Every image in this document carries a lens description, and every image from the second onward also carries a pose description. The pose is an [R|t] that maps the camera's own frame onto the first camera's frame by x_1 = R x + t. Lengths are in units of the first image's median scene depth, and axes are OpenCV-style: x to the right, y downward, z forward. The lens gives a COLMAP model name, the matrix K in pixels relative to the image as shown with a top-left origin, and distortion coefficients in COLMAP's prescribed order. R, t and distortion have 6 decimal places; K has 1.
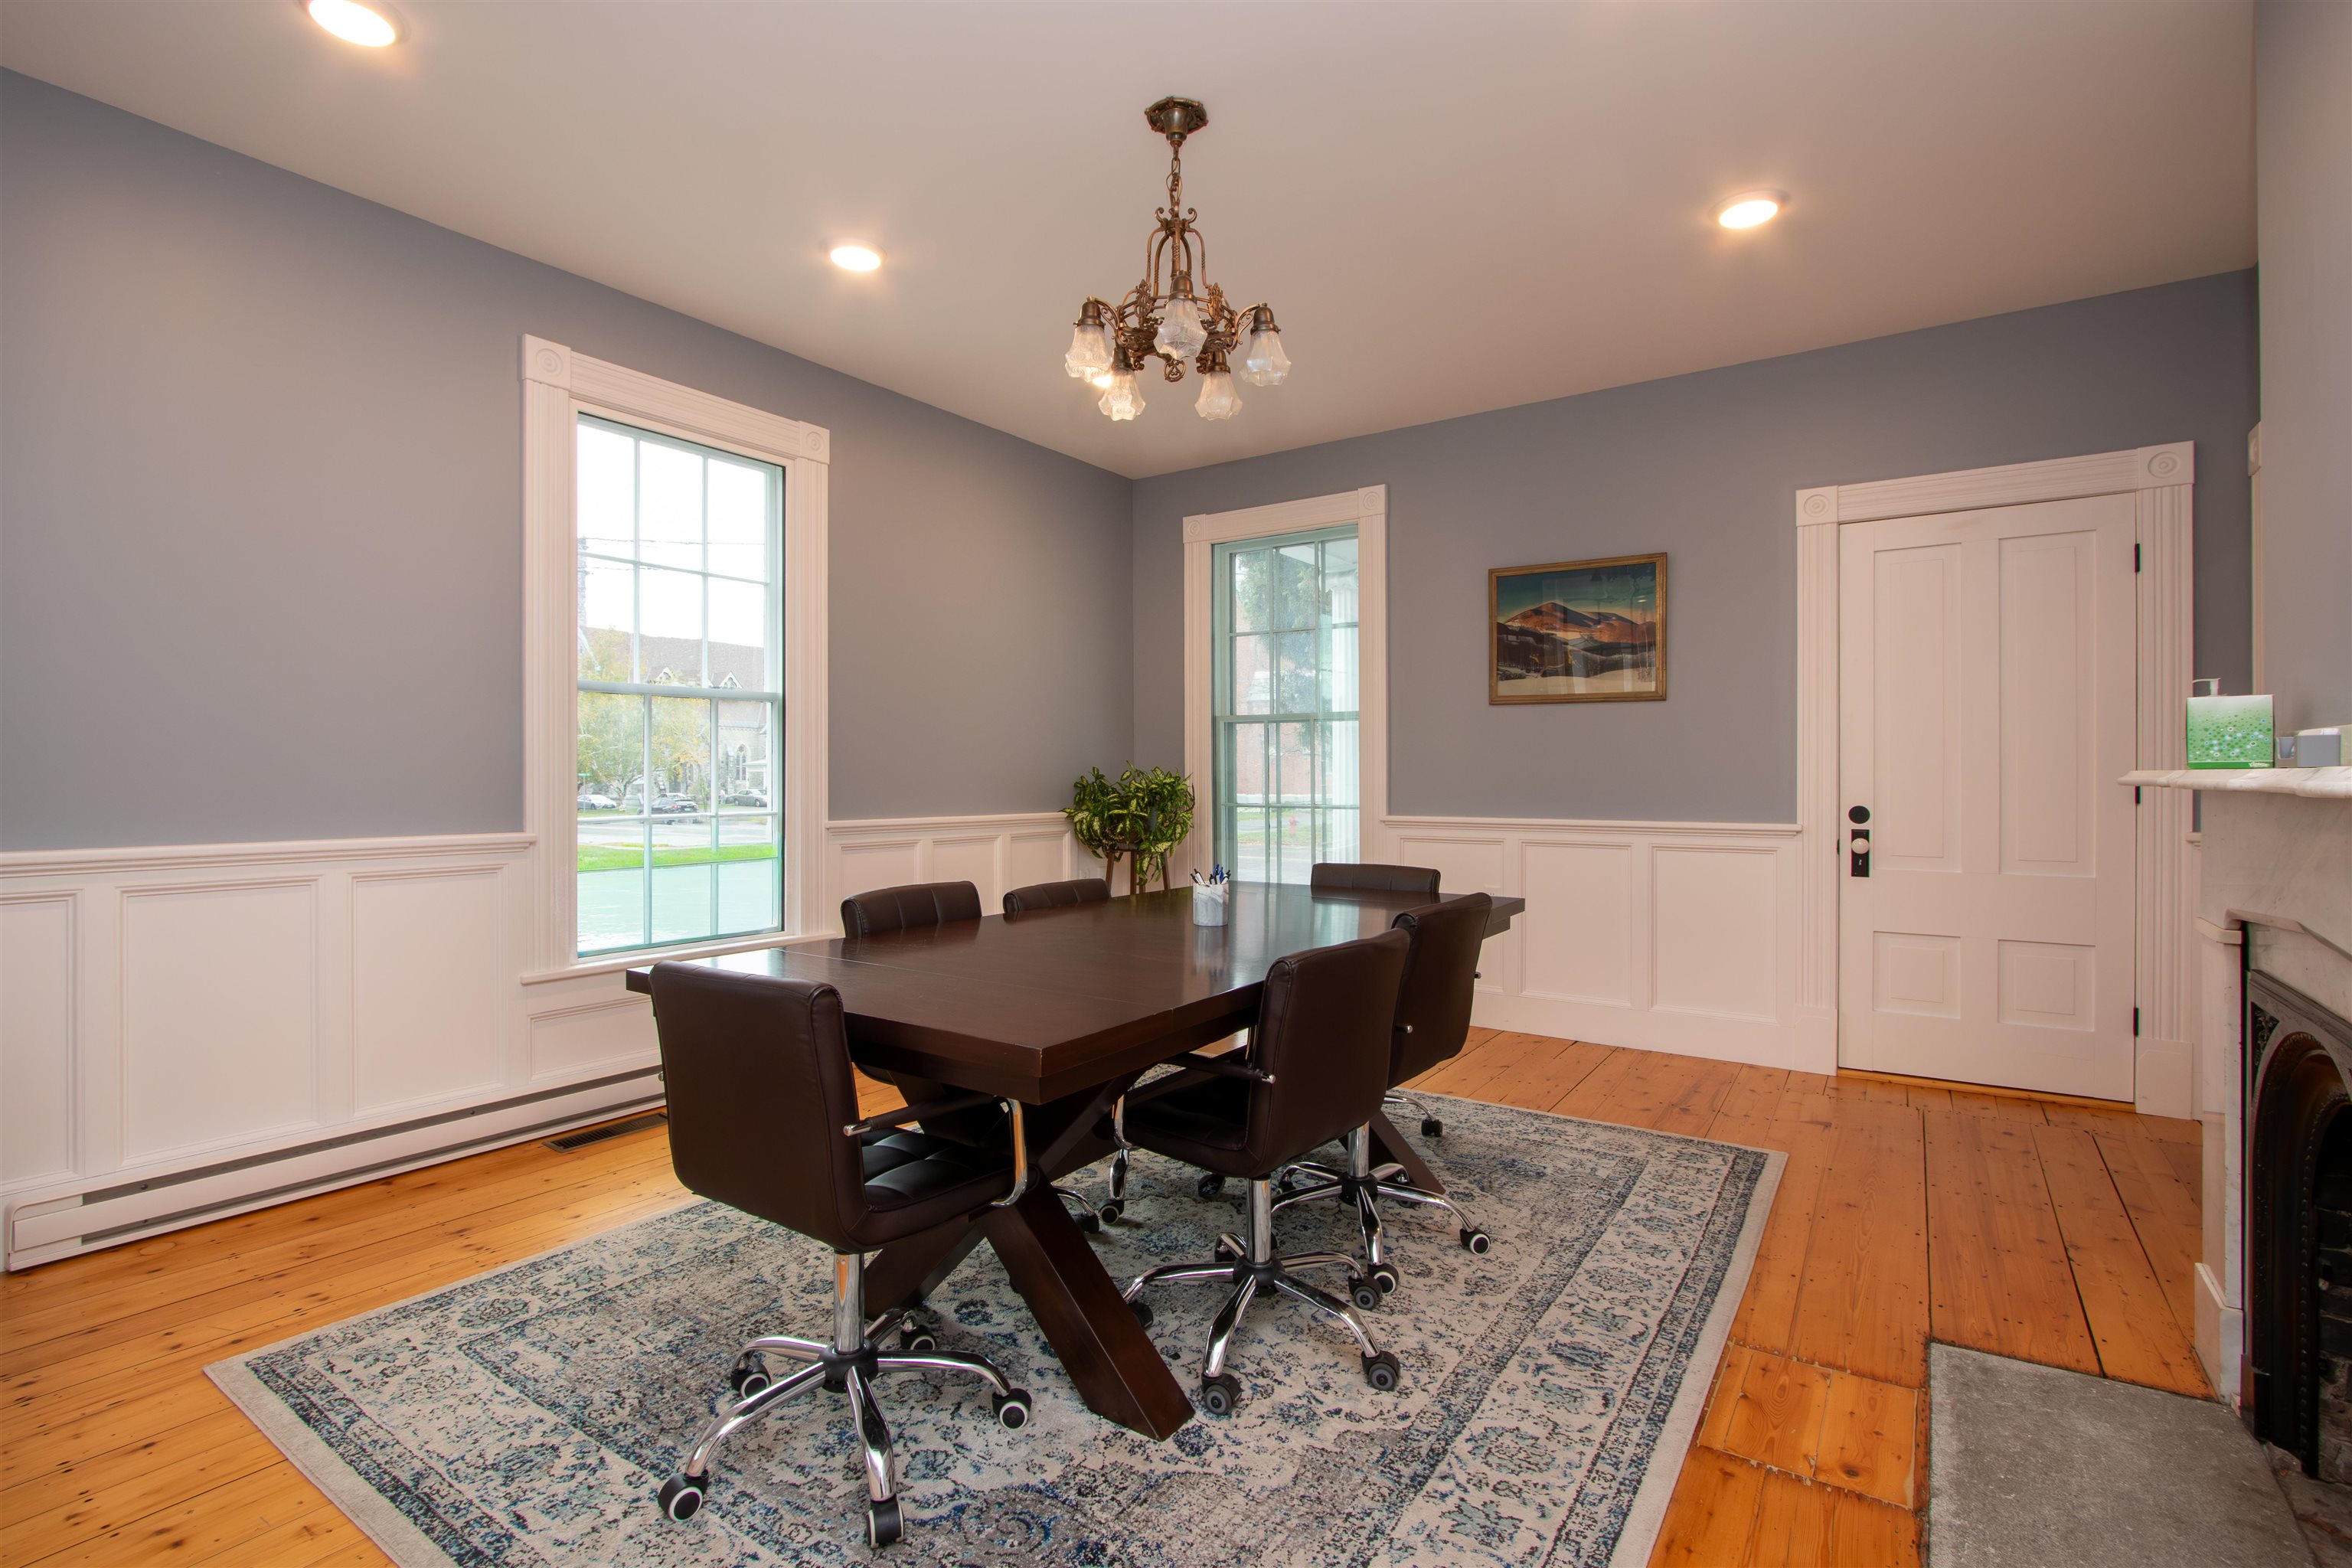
lens RADIAL K [[1119.1, 0, 1182.6], [0, 1119.1, 774.9], [0, 0, 1]] dist [-0.025002, 0.006095]
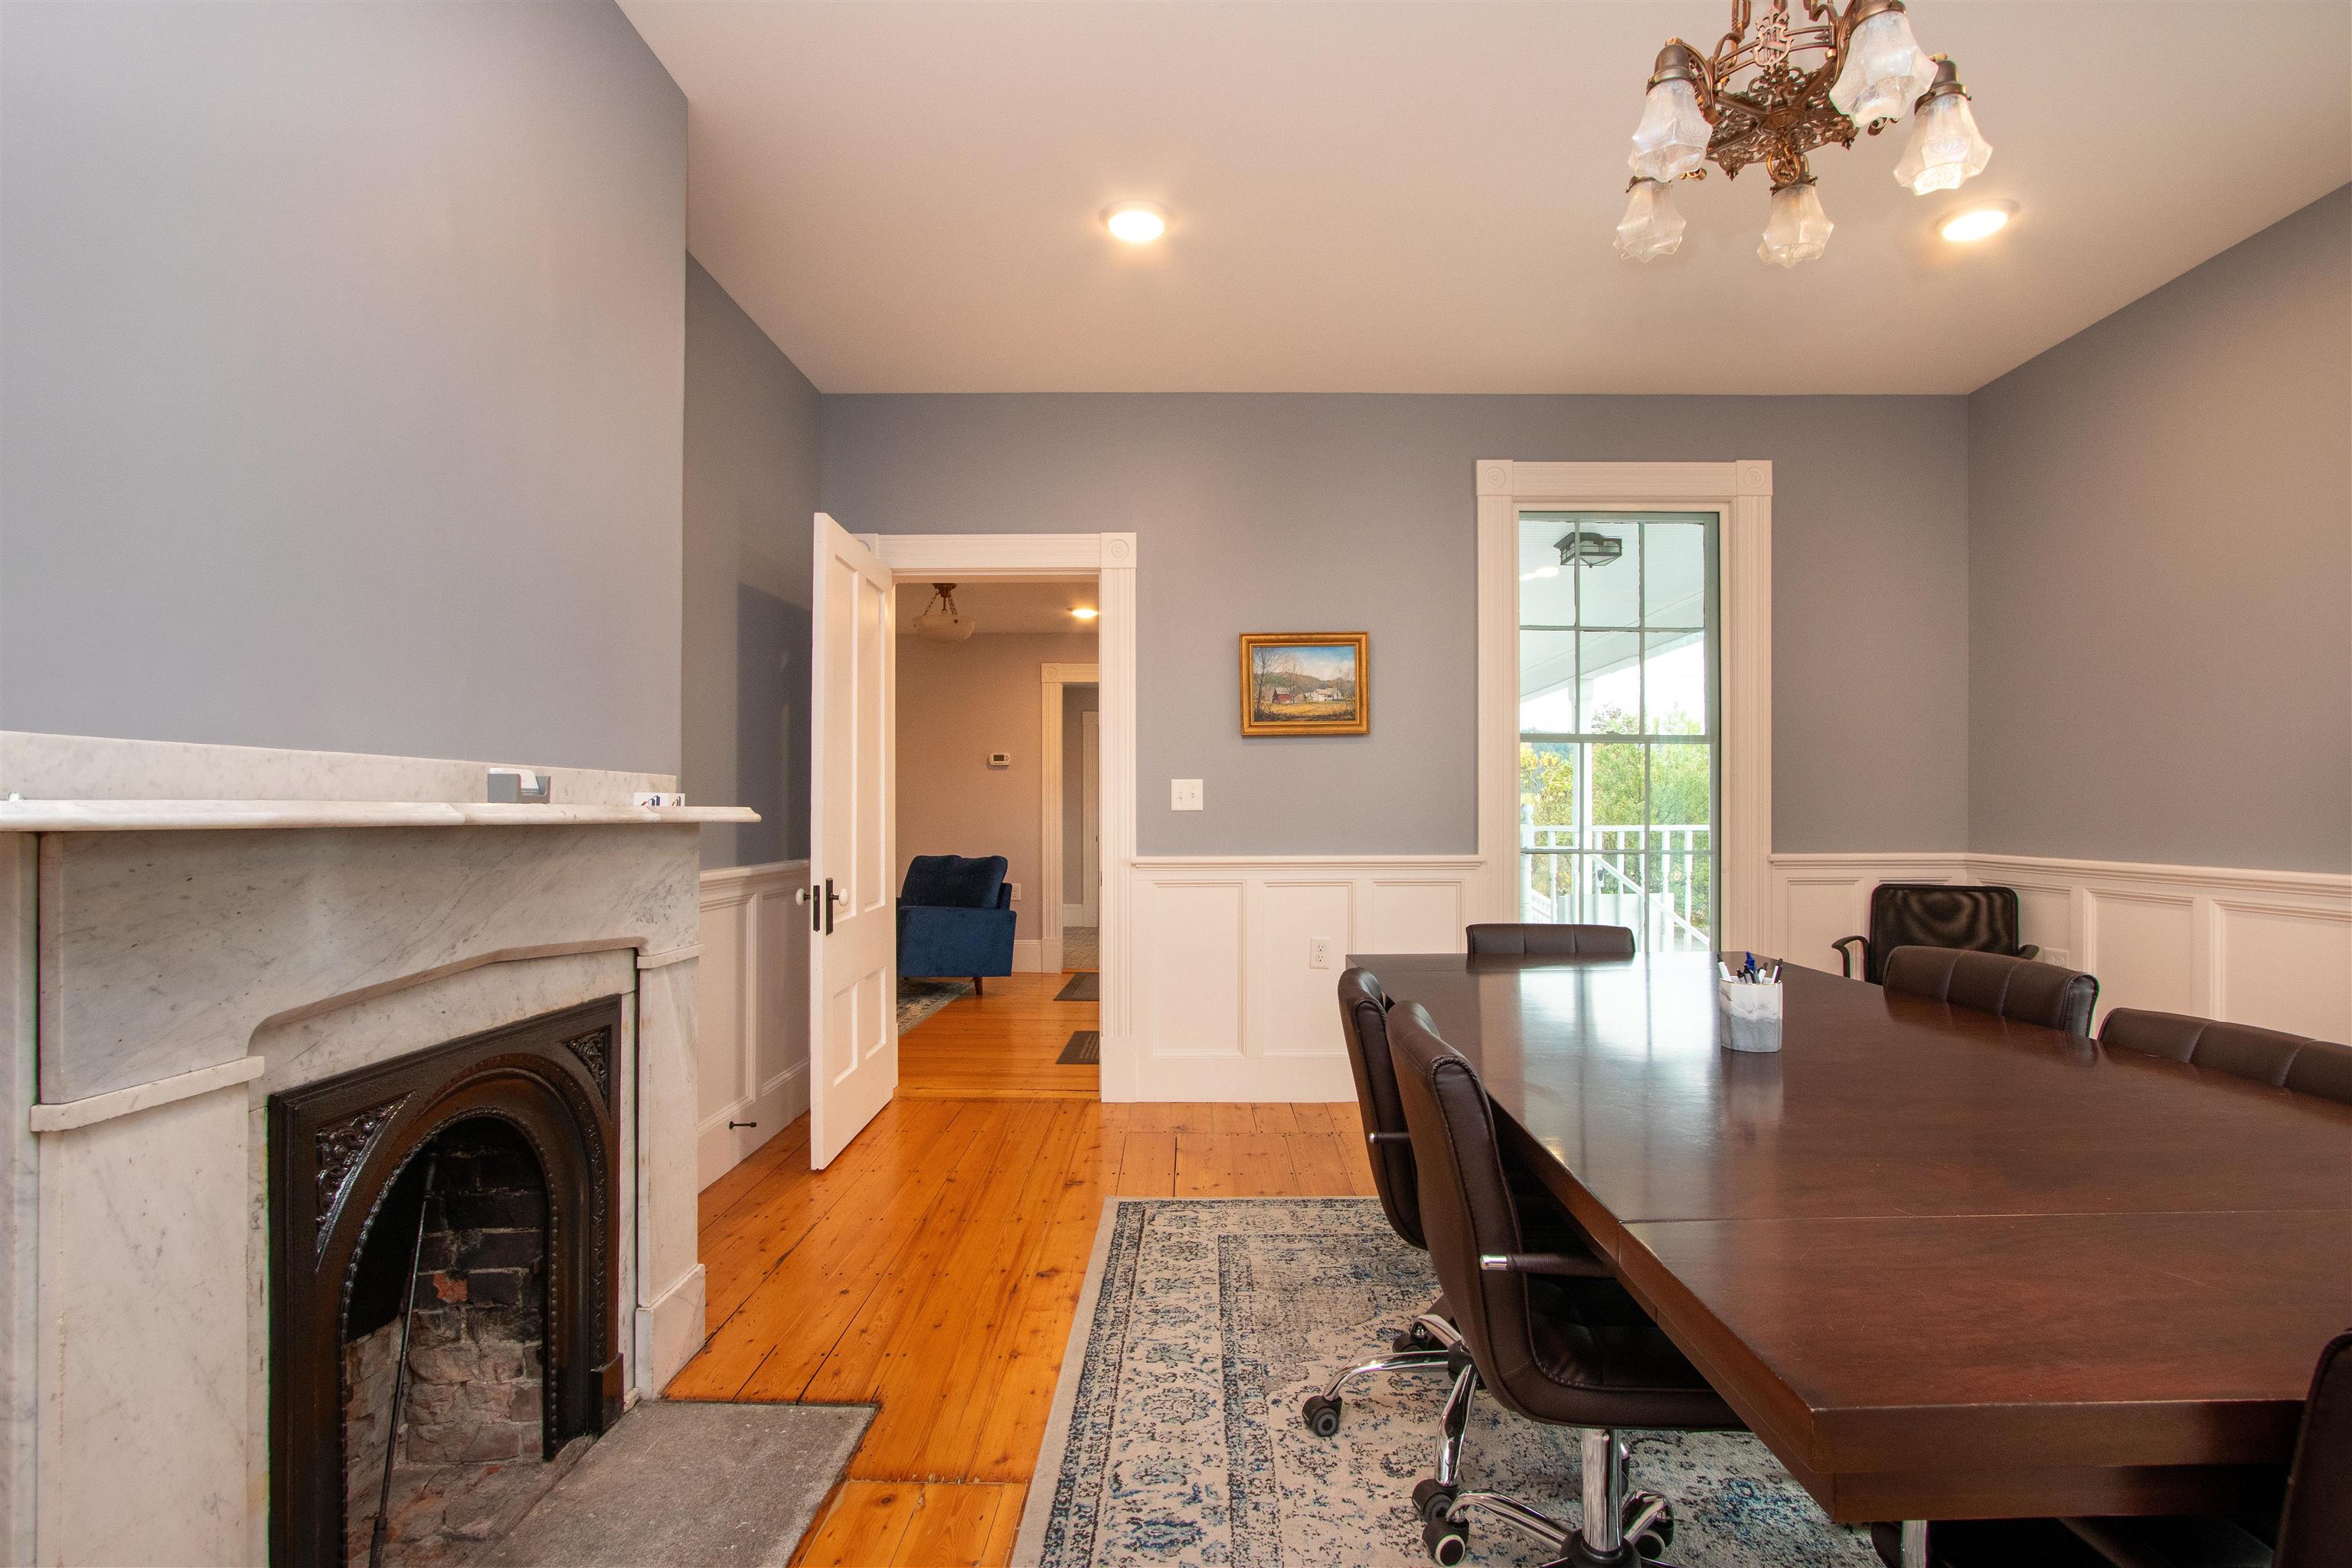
lens RADIAL K [[1119.1, 0, 1213.5], [0, 1119.1, 808.6], [0, 0, 1]] dist [-0.025002, 0.006095]
pose [[-0.828733, 0.001831, -0.559642, 0.558530], [0.004931, 0.999980, -0.004030, 0.001168], [0.559623, -0.006100, -0.828725, 1.216530]]
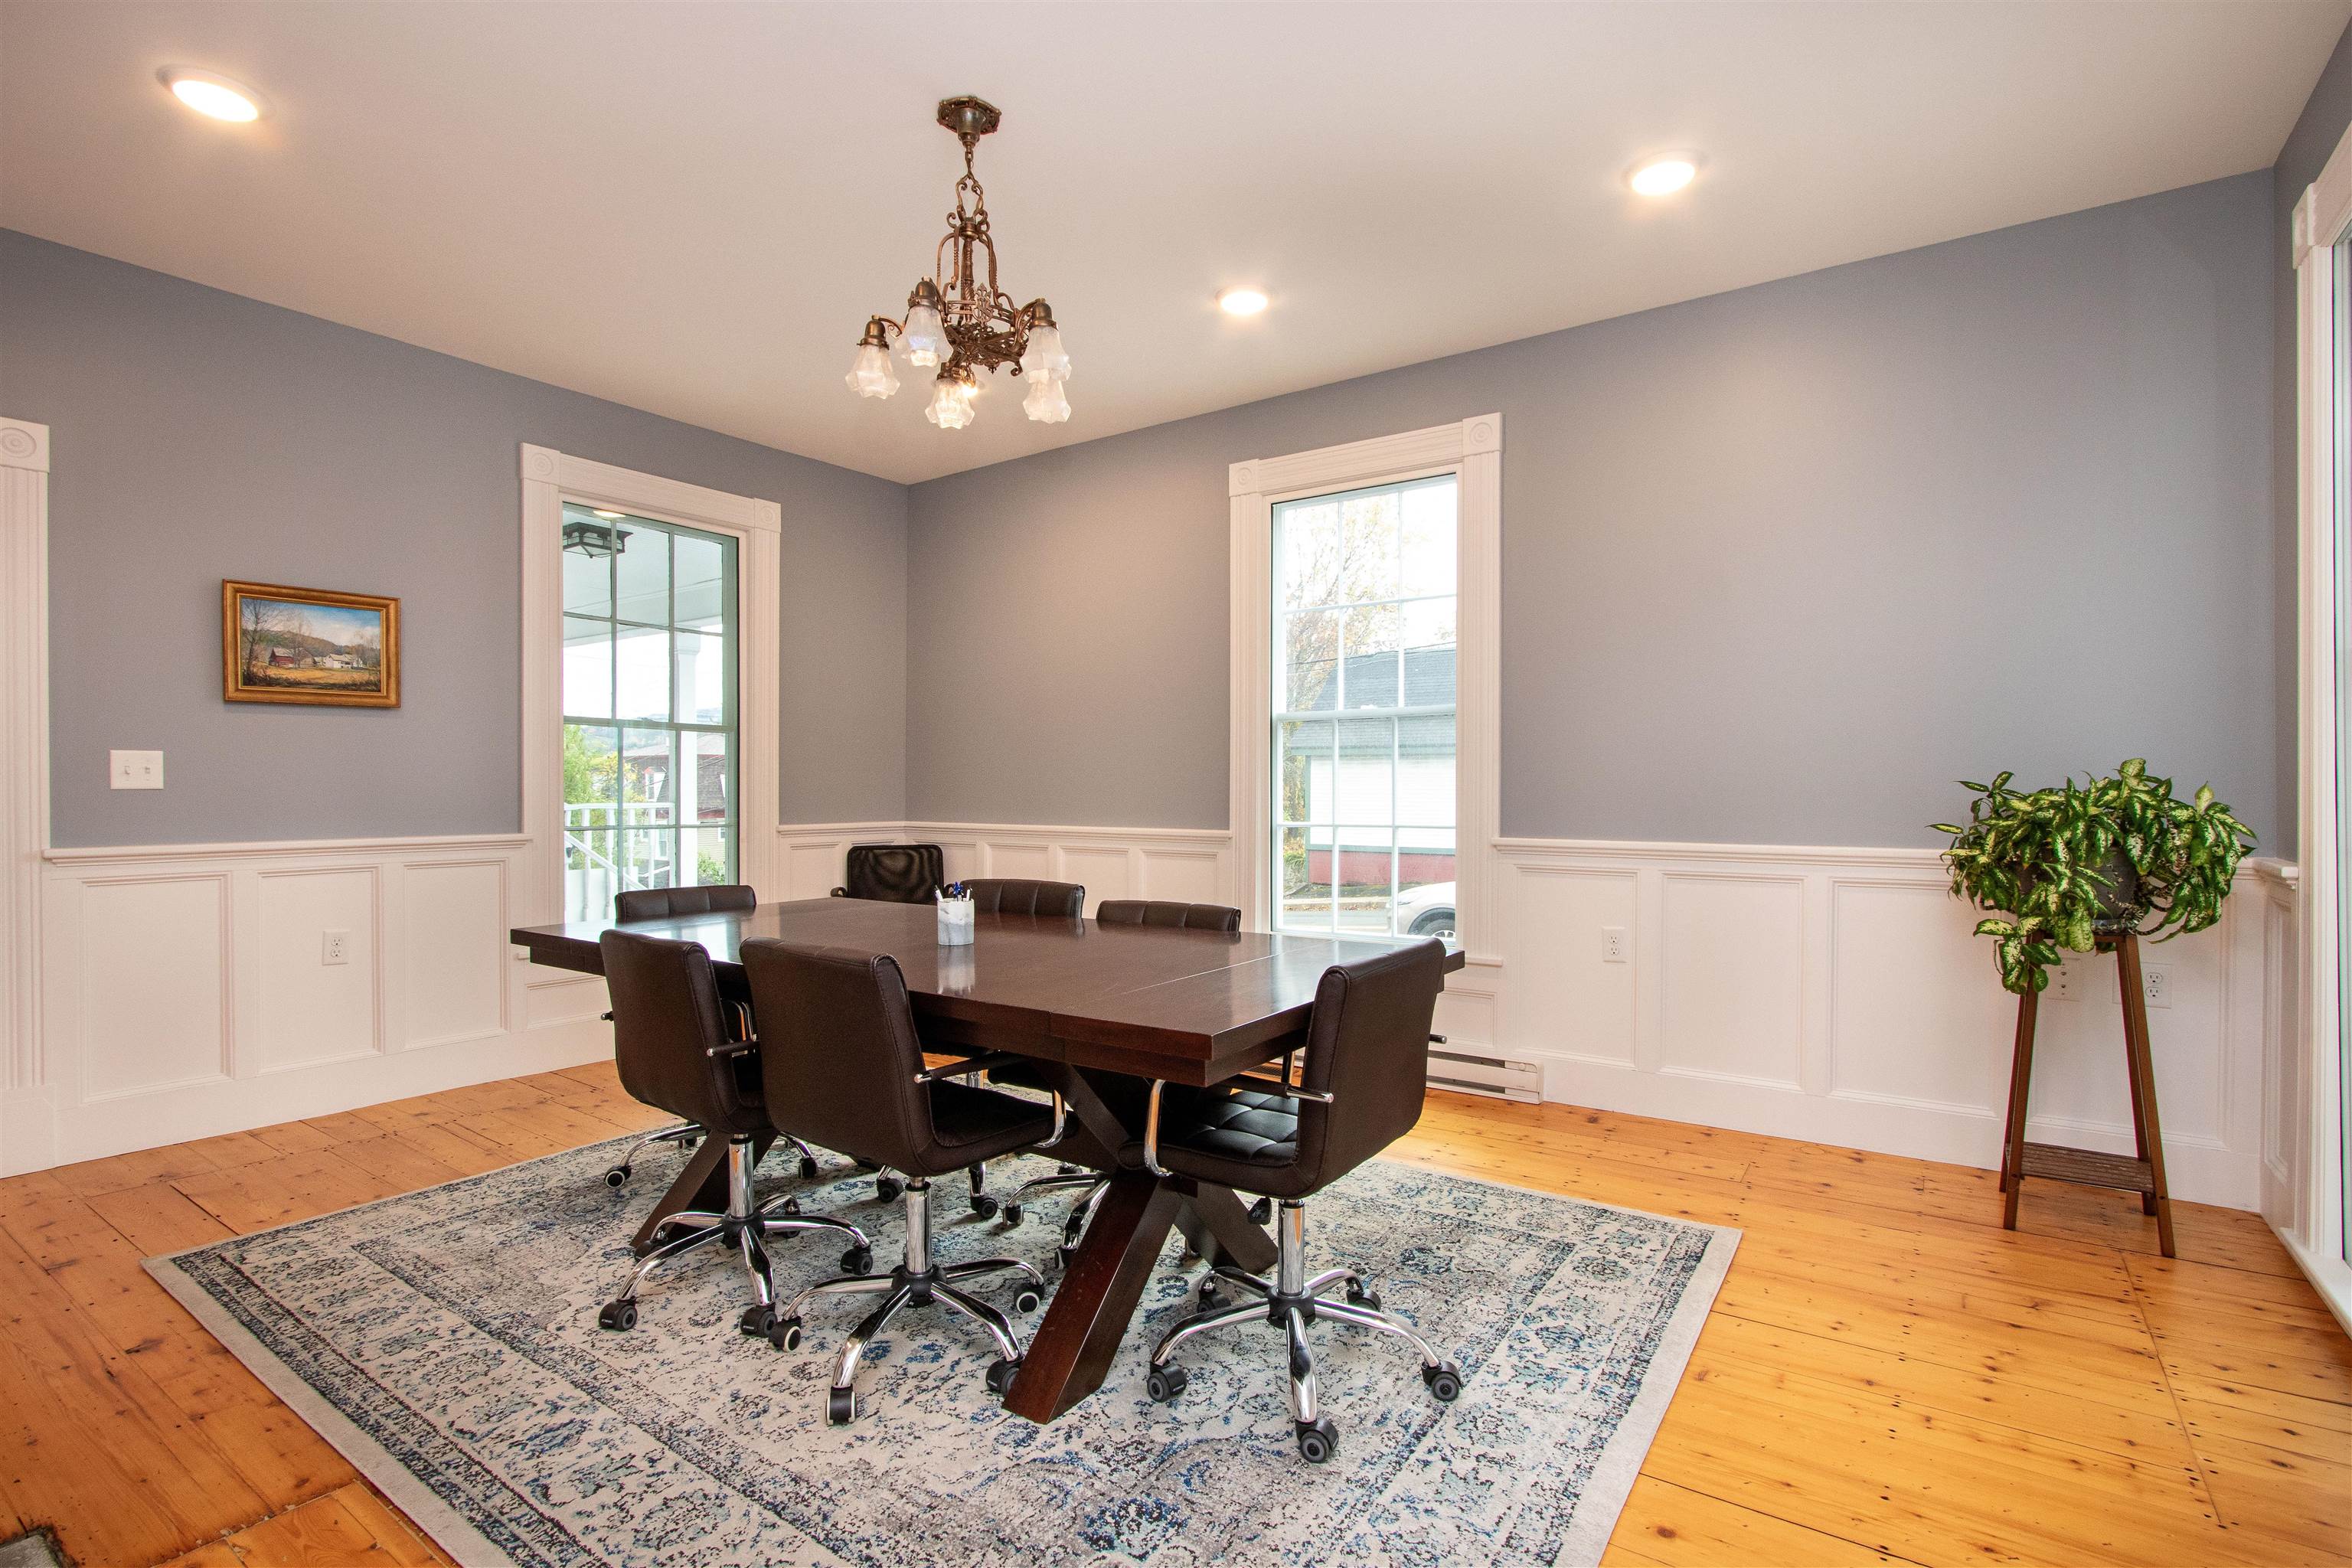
lens RADIAL K [[1119.1, 0, 1168.0], [0, 1119.1, 787.9], [0, 0, 1]] dist [-0.025002, 0.006095]
pose [[-0.027576, 0.001433, -0.999619, 0.891095], [0.002806, 0.999995, 0.001356, -0.002061], [0.999616, -0.002767, -0.027579, 1.098639]]
